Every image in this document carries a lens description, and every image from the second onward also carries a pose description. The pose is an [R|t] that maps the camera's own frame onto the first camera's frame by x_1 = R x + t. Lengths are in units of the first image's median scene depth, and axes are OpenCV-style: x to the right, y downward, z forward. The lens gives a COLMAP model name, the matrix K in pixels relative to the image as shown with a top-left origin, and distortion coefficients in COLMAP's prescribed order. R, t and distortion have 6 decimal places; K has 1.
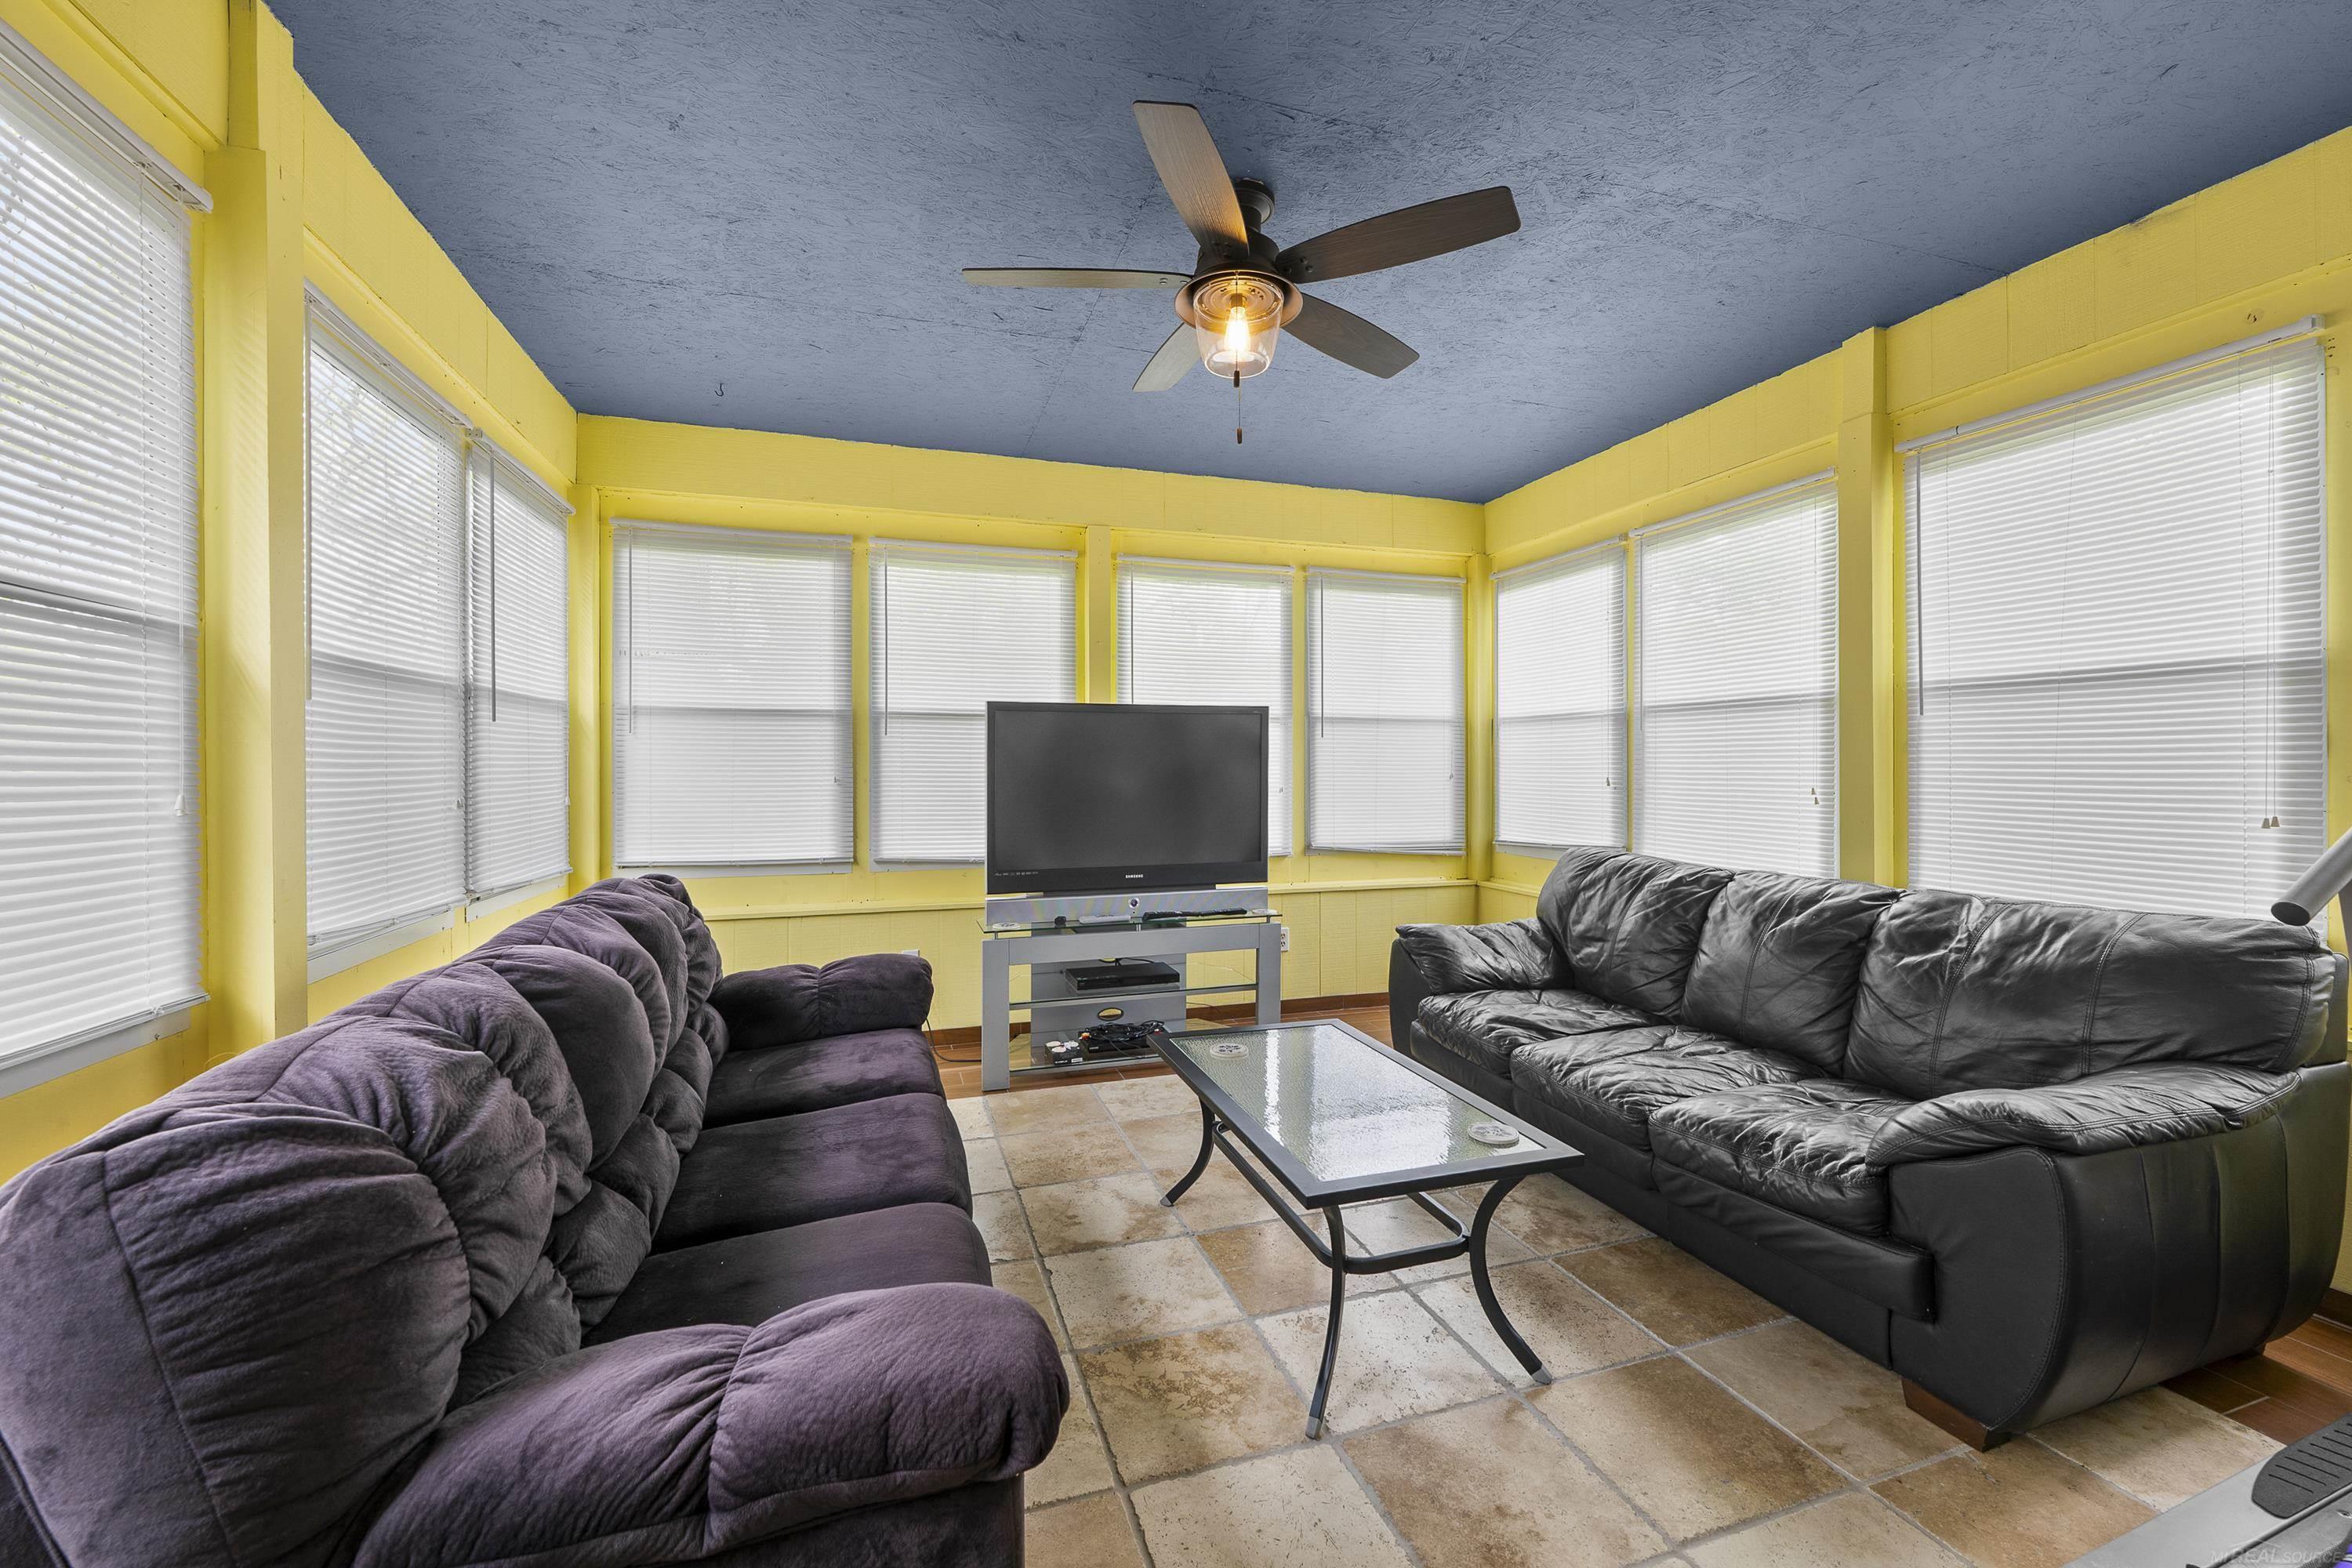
lens RADIAL K [[937.9, 0, 1175.7], [0, 937.9, 761.8], [0, 0, 1]] dist [-0.001999, -0.000689]
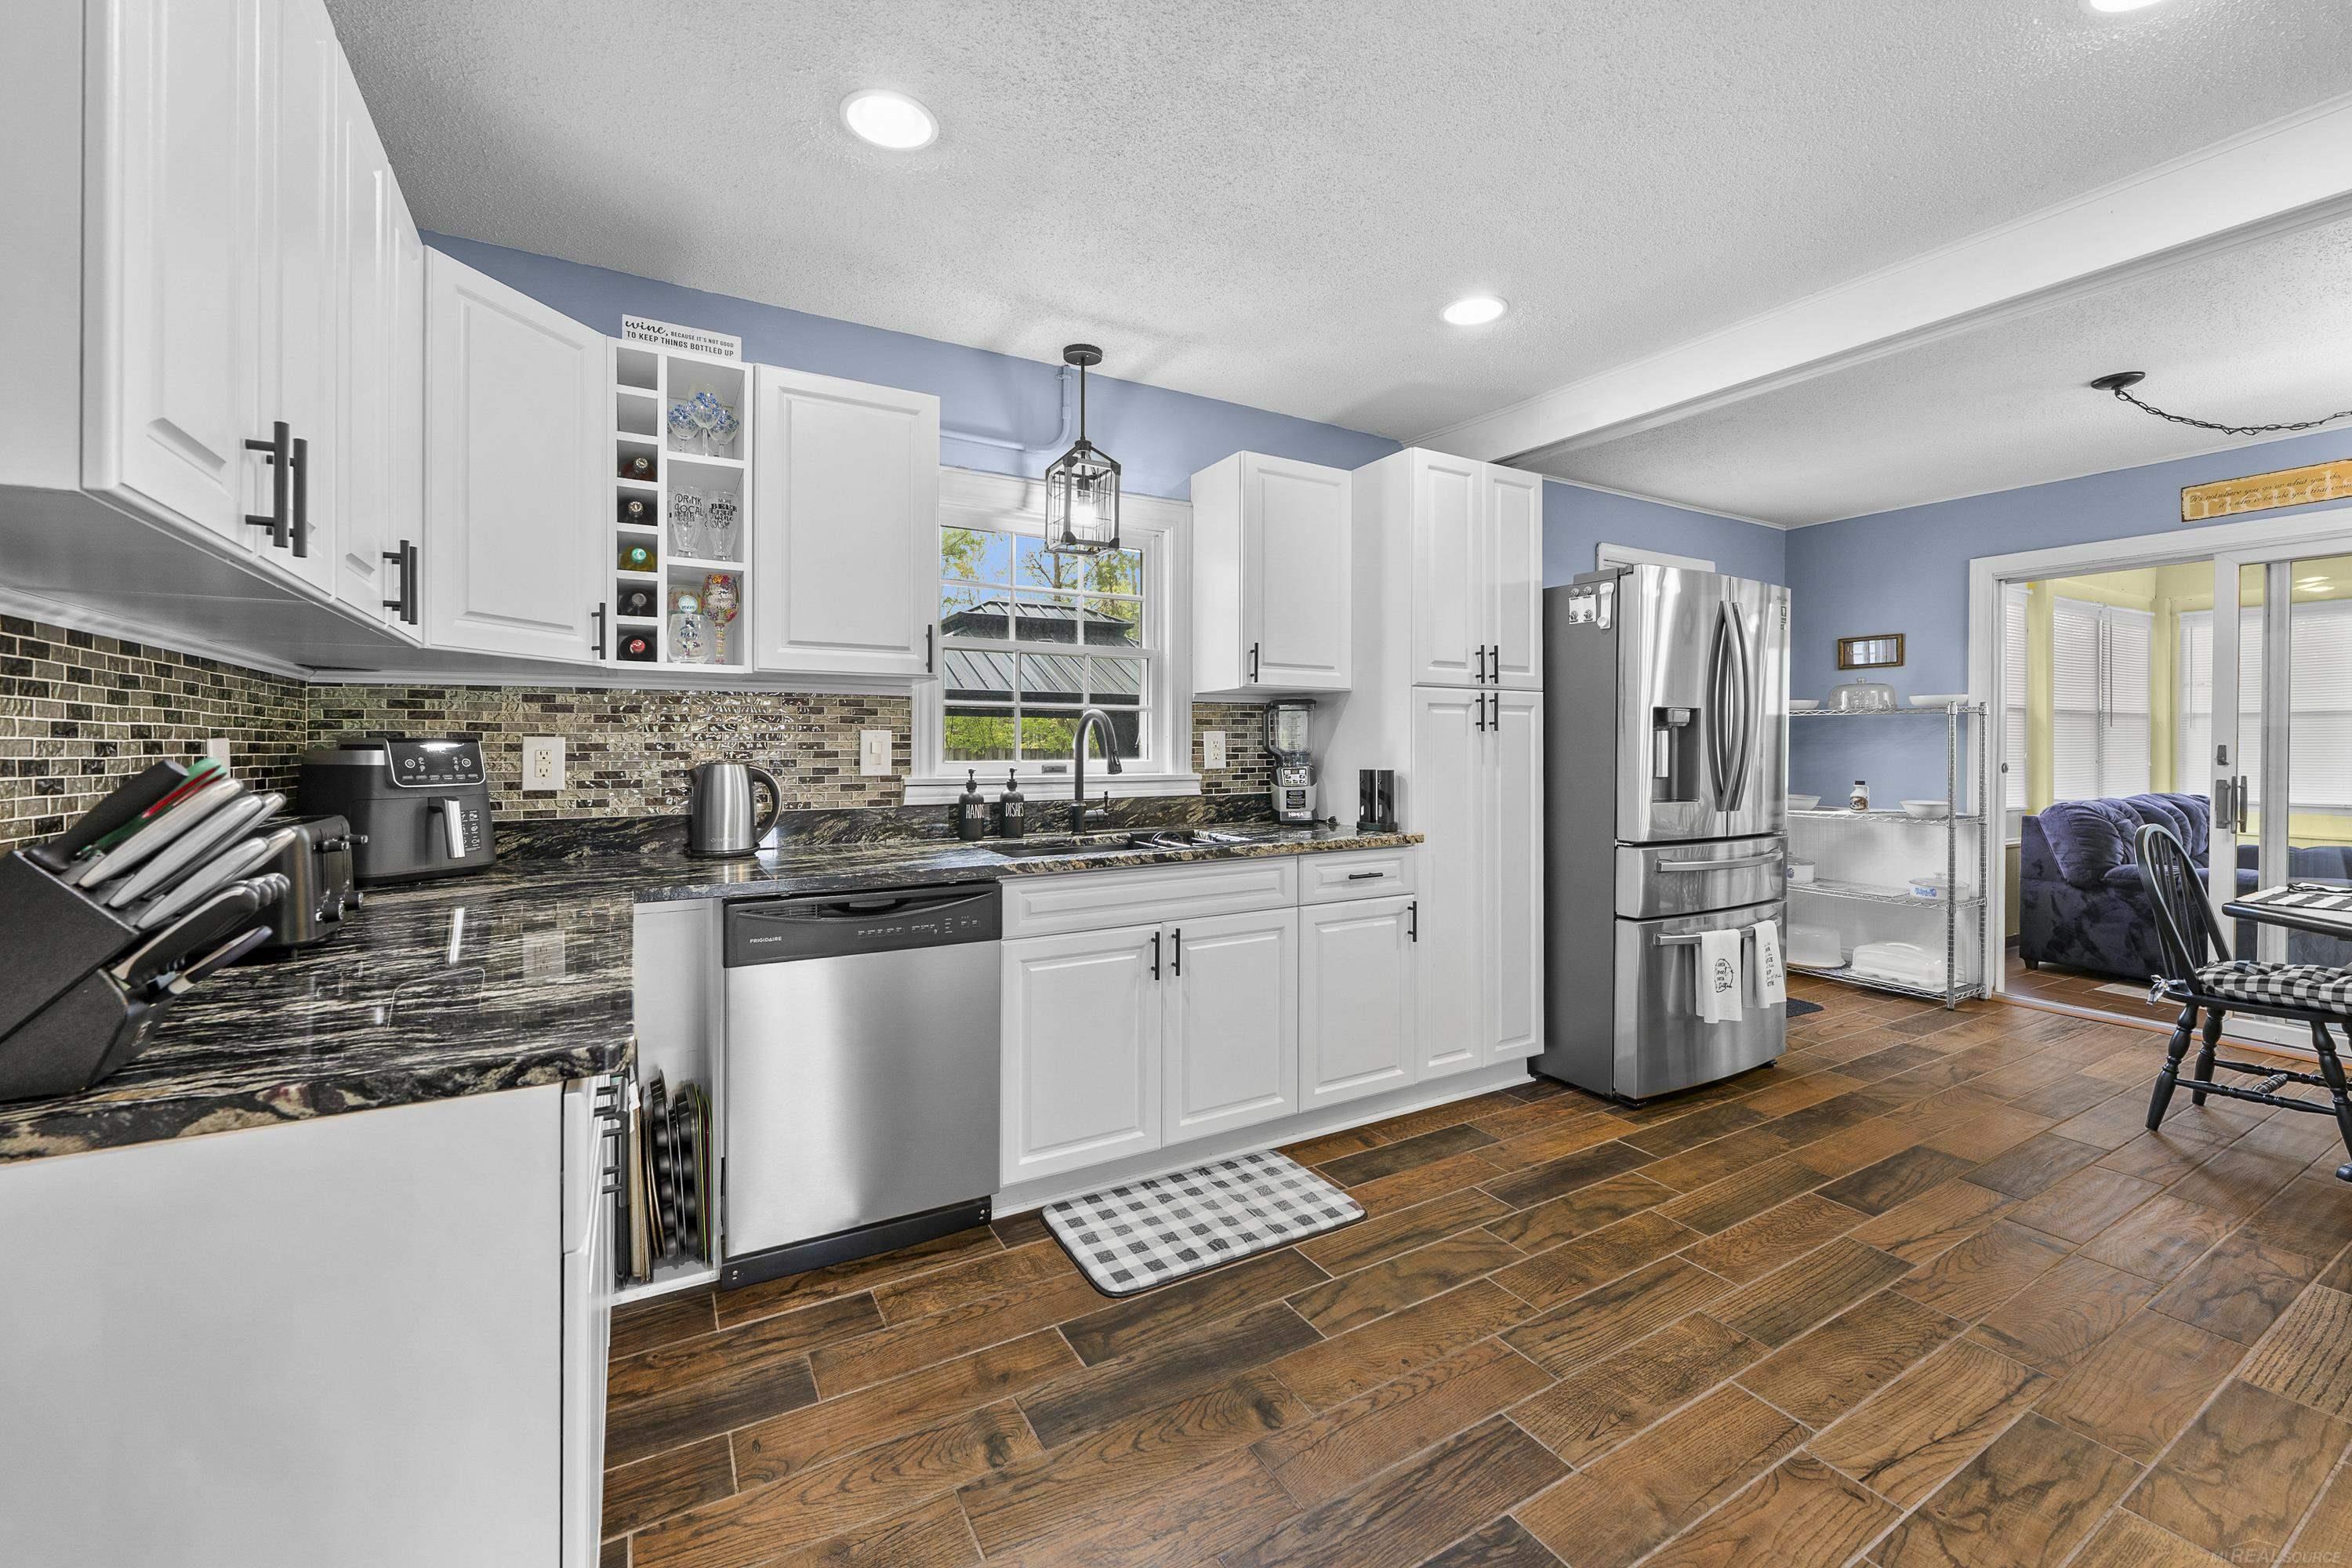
lens RADIAL K [[937.9, 0, 1169.5], [0, 937.9, 748.1], [0, 0, 1]] dist [-0.001999, -0.000689]
pose [[0.184824, 0.006997, -0.982747, 0.812684], [-0.003097, 0.999974, 0.006537, 0.002134], [0.982767, 0.001836, 0.184841, -1.249560]]
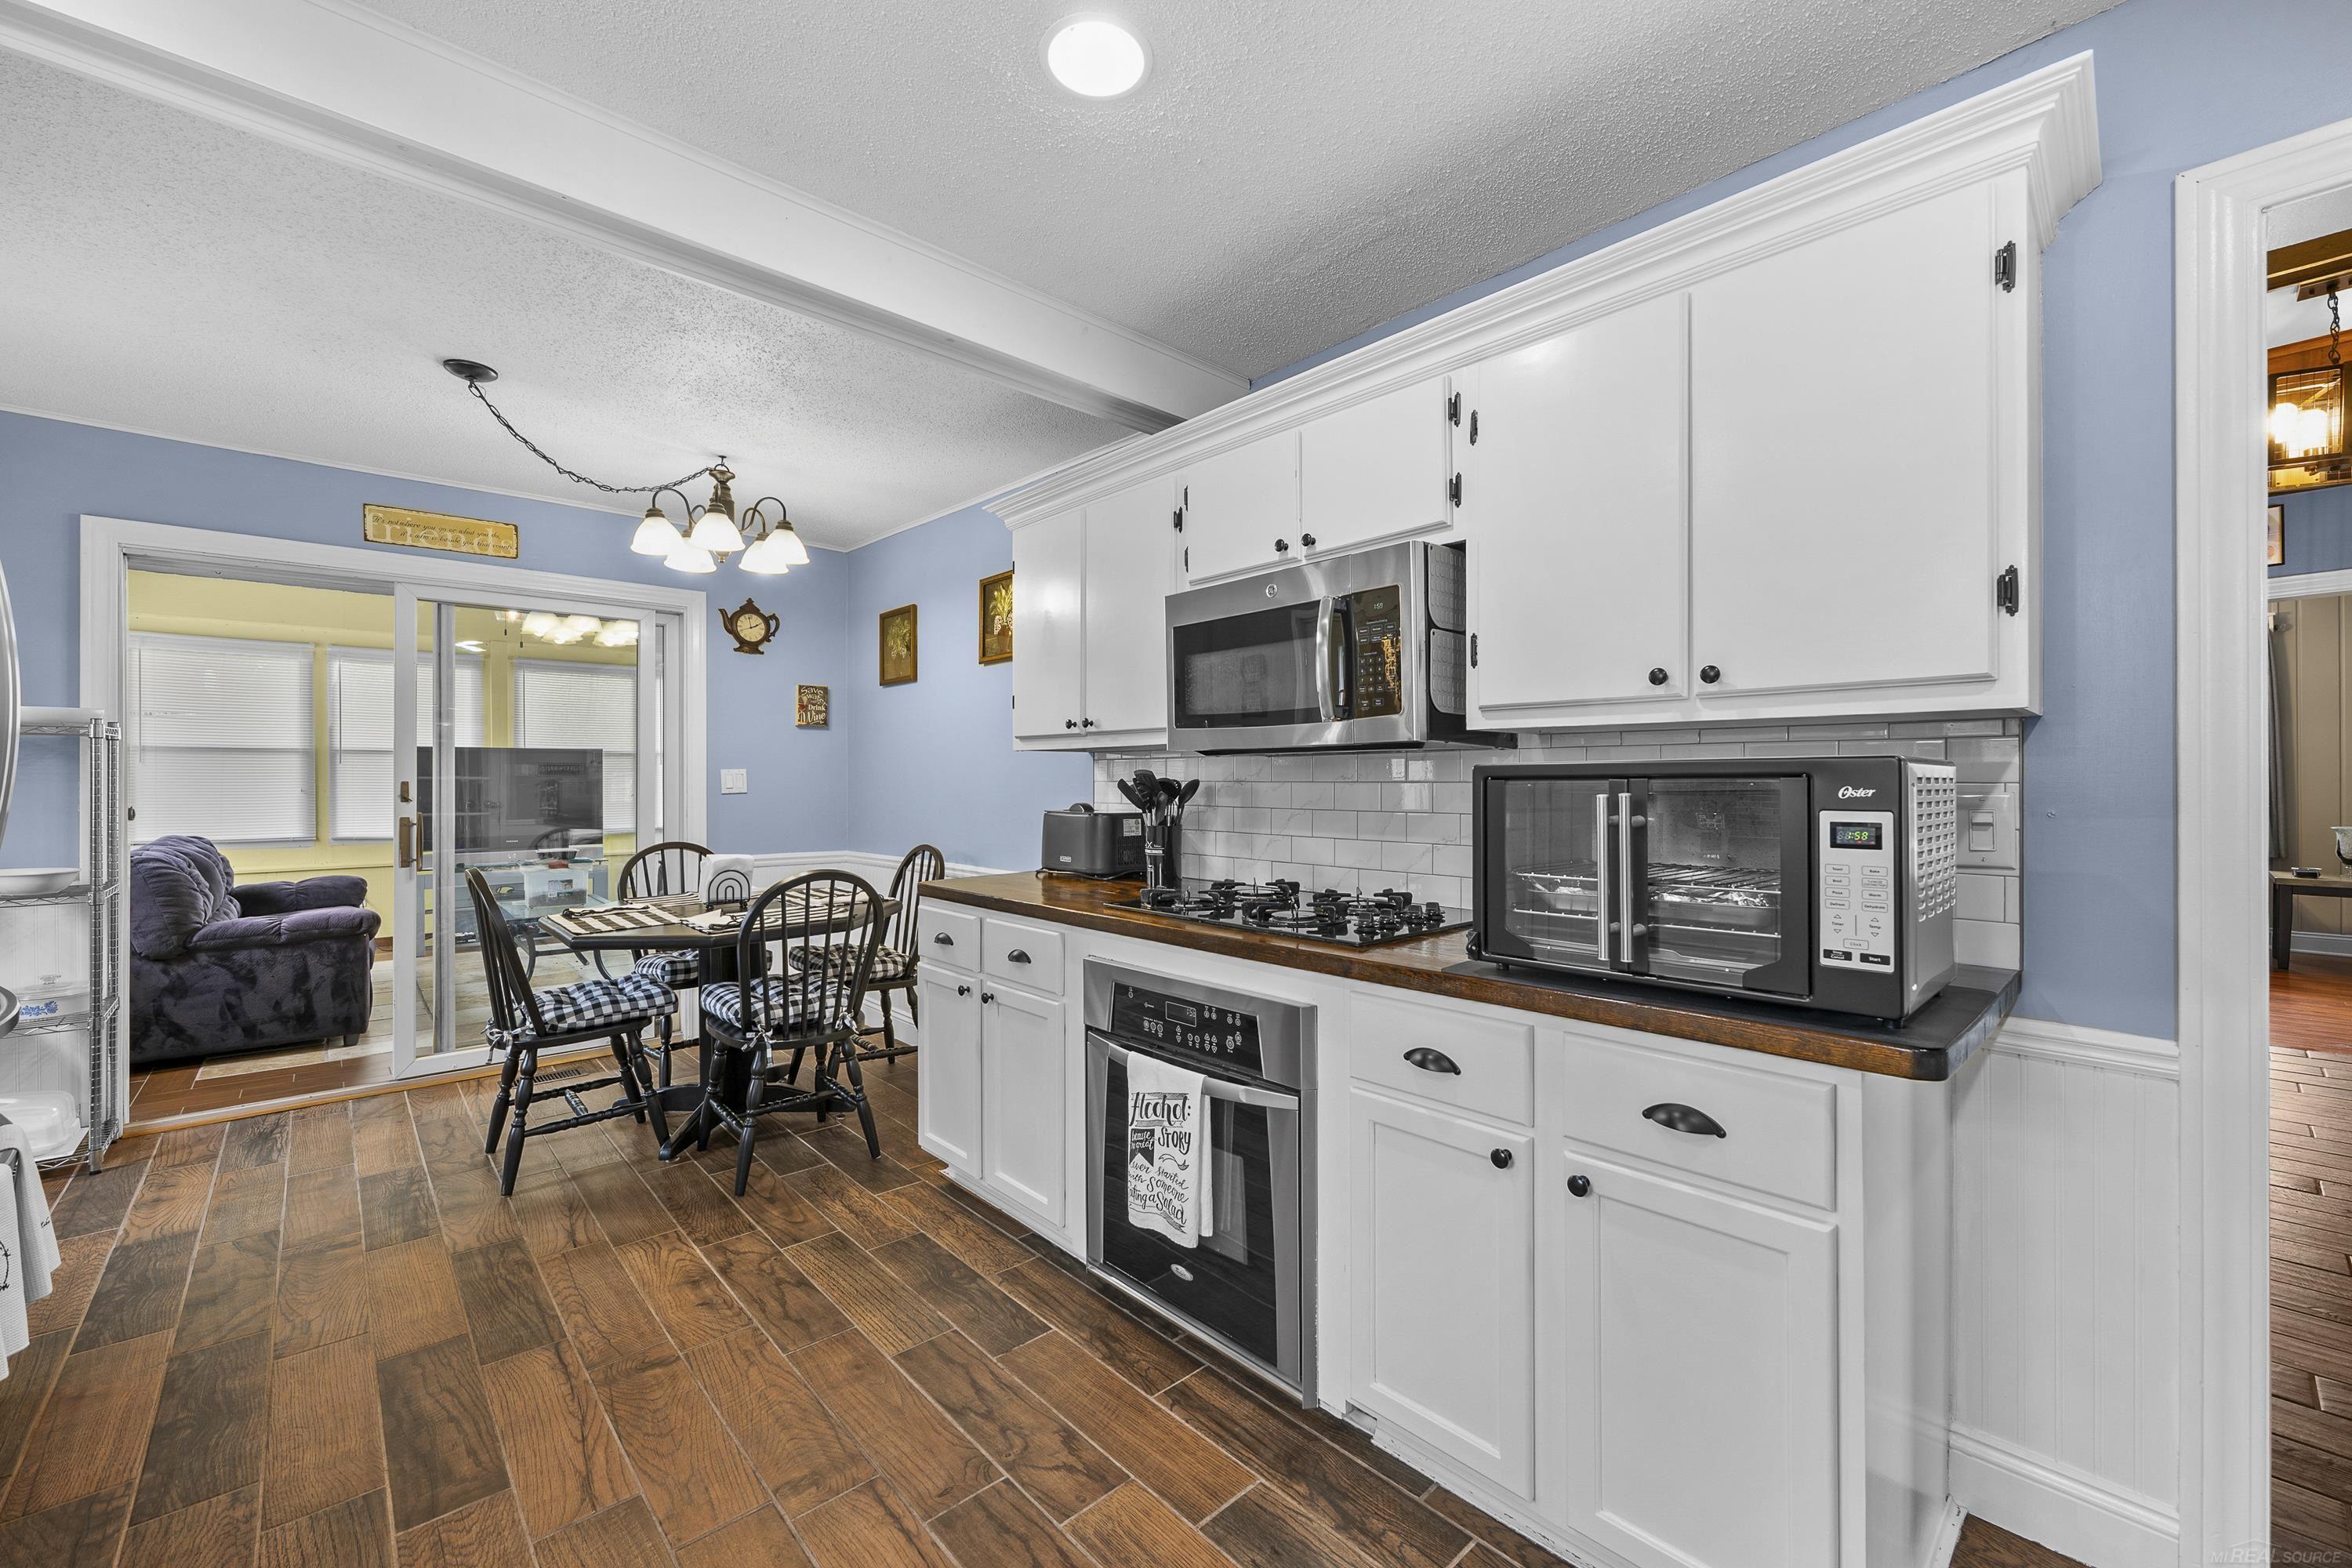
lens RADIAL K [[937.9, 0, 1171.9], [0, 937.9, 784.7], [0, 0, 1]] dist [-0.001999, -0.000689]
pose [[0.915185, -0.001891, 0.403030, 0.390244], [0.000424, 0.999993, 0.003729, 0.001871], [-0.403034, -0.003241, 0.915179, -1.171719]]
